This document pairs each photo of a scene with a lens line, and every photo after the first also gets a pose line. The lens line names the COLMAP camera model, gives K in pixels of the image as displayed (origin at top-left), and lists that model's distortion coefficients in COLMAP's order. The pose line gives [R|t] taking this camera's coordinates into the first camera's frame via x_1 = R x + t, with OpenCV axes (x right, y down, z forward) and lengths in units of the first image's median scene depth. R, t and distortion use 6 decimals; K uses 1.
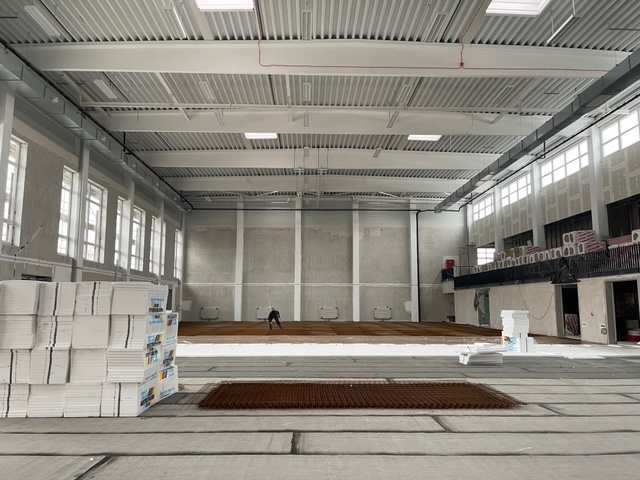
lens RADIAL K [[479.4, 0, 321.5], [0, 479.4, 242.8], [0, 0, 1]] dist [0.083867, -0.113581]
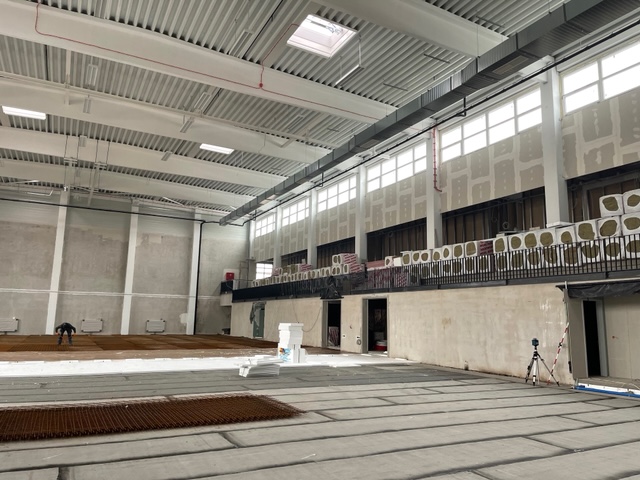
lens RADIAL K [[479.4, 0, 321.5], [0, 479.4, 242.8], [0, 0, 1]] dist [0.083867, -0.113581]
pose [[0.896250, 0.084596, 0.435408, -0.012062], [-0.073493, 0.996398, -0.042311, 0.001662], [-0.437419, 0.005922, 0.899238, 0.010391]]
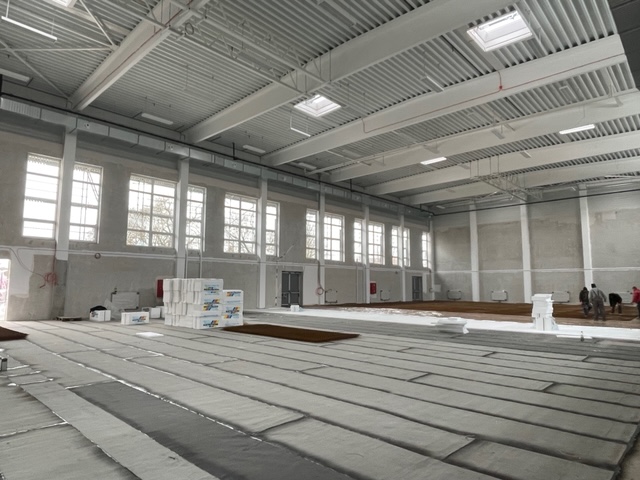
lens RADIAL K [[411.2, 0, 320.0], [0, 411.2, 240.0], [0, 0, 1]] dist [-0.007952, -0.002599]
pose [[0.705941, -0.075945, -0.704187, 0.454800], [0.084541, 0.996162, -0.022682, -0.005979], [0.703207, -0.043520, 0.709652, -0.030069]]
